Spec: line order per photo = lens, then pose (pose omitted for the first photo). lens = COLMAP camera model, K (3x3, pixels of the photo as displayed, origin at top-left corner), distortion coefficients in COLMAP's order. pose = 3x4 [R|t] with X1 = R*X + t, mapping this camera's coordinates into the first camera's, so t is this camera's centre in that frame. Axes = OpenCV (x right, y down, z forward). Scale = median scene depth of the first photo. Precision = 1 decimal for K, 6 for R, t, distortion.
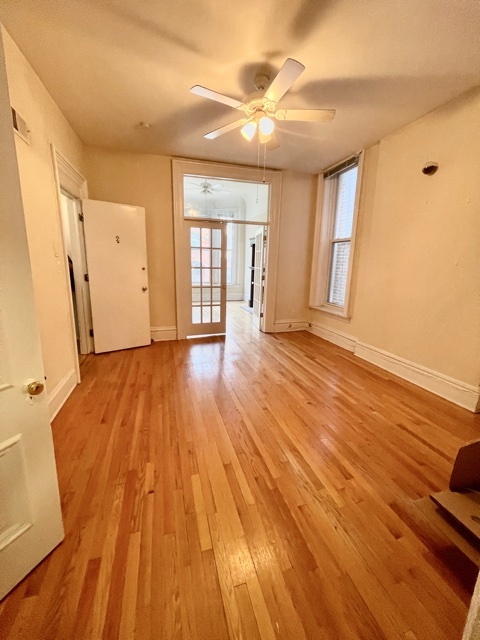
lens RADIAL K [[256.9, 0, 239.7], [0, 256.9, 316.9], [0, 0, 1]] dist [-0.003231, -0.000040]
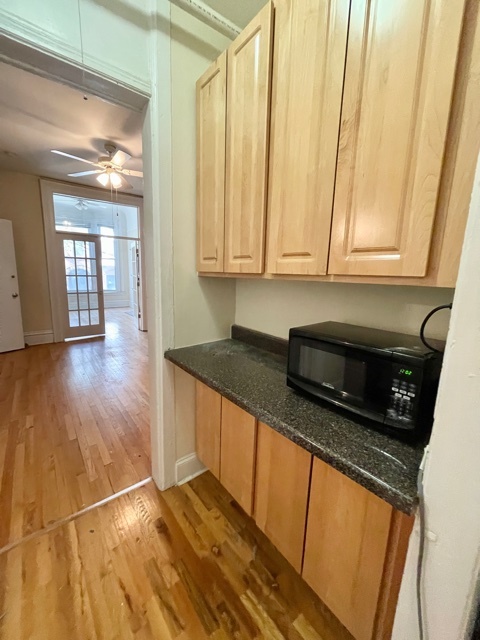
lens RADIAL K [[256.9, 0, 235.0], [0, 256.9, 317.1], [0, 0, 1]] dist [-0.003231, -0.000040]
pose [[0.932949, -0.055215, 0.355749, 0.104610], [0.066190, 0.997631, -0.018742, 0.064570], [-0.353871, 0.041032, 0.934394, -0.335082]]
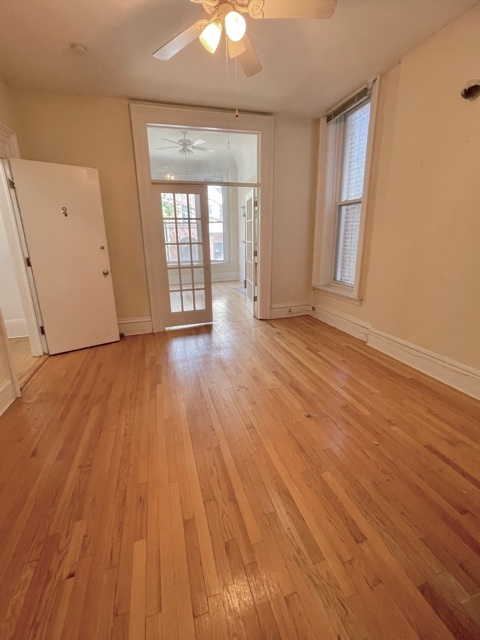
lens RADIAL K [[277.6, 0, 238.7], [0, 277.6, 317.5], [0, 0, 1]] dist [-0.005385, -0.000868]
pose [[0.999298, -0.034995, -0.013377, 0.056981], [0.035877, 0.996712, 0.072657, -0.018692], [0.010790, -0.073086, 0.997267, 0.129939]]
